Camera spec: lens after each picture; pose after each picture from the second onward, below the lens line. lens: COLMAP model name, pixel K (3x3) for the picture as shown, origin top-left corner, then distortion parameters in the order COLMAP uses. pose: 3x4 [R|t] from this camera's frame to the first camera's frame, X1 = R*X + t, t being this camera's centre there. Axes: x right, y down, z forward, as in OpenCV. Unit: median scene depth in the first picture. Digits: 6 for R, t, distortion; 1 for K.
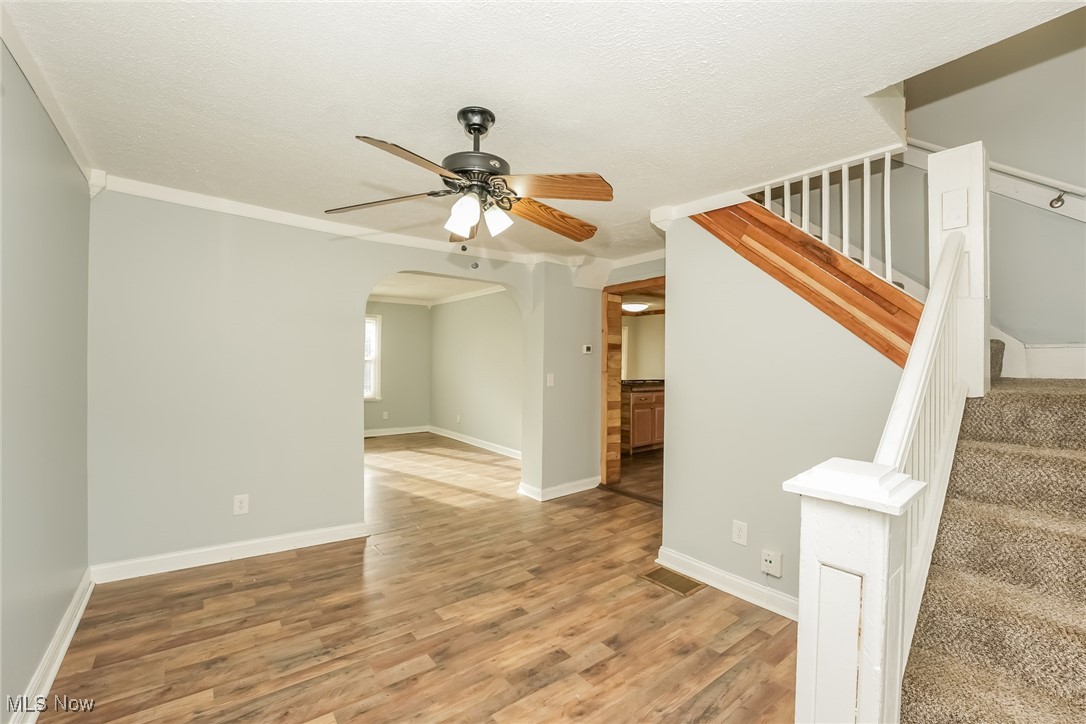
lens RADIAL K [[440.5, 0, 535.4], [0, 440.5, 360.7], [0, 0, 1]] dist [-0.000639, 0.000189]
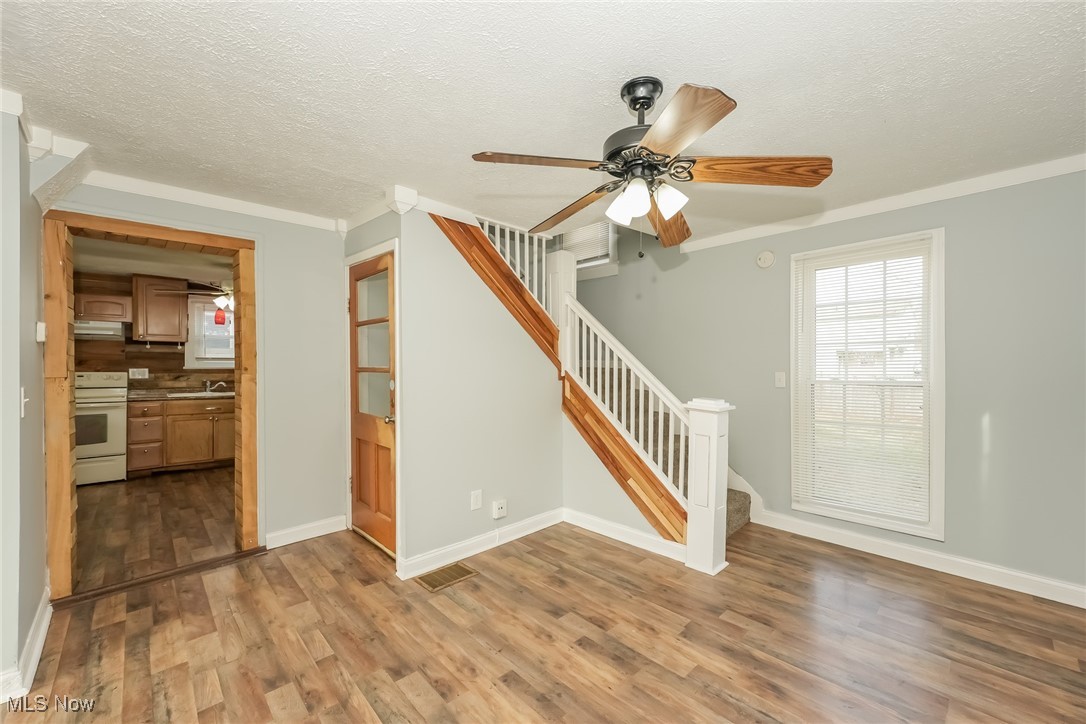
lens RADIAL K [[440.5, 0, 535.4], [0, 440.5, 360.7], [0, 0, 1]] dist [-0.000639, 0.000189]
pose [[-0.087422, 0.002508, 0.996168, -0.905473], [-0.000931, 0.999996, -0.002599, 0.016954], [-0.996171, -0.001155, -0.087420, 1.143307]]
